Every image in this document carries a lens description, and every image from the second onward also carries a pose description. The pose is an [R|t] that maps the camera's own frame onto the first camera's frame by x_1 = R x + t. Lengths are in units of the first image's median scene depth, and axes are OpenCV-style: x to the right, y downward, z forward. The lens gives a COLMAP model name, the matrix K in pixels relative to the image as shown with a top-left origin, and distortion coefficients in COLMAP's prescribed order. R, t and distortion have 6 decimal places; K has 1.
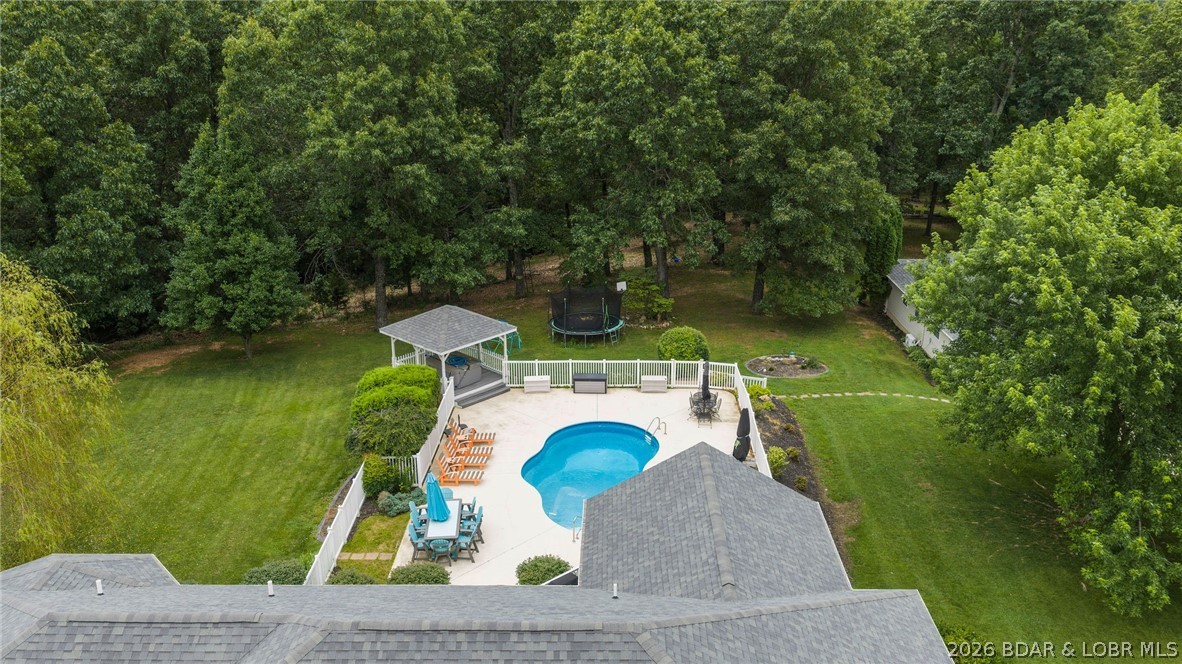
lens RADIAL K [[970.2, 0, 595.1], [0, 970.2, 330.1], [0, 0, 1]] dist [0.026842, -0.053814]
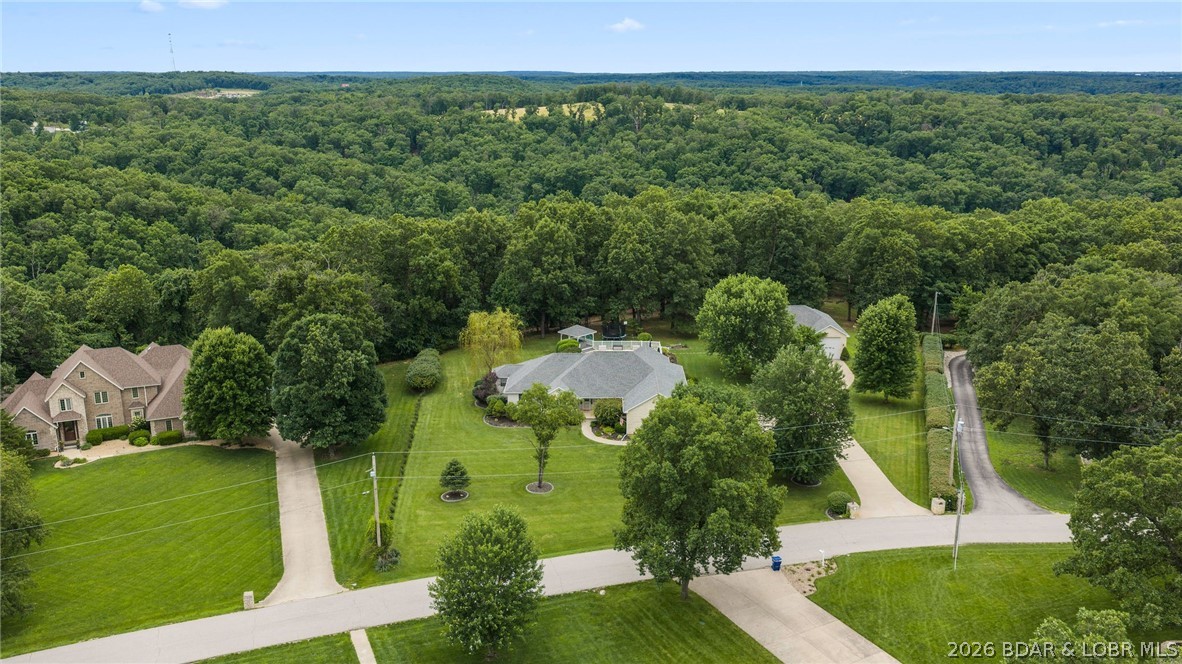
lens RADIAL K [[970.2, 0, 586.7], [0, 970.2, 335.8], [0, 0, 1]] dist [0.026842, -0.053814]
pose [[0.999903, 0.004693, 0.013084, -0.149532], [-0.003630, 0.996779, -0.080109, 0.267953], [-0.013417, 0.080054, 0.996700, -2.266238]]
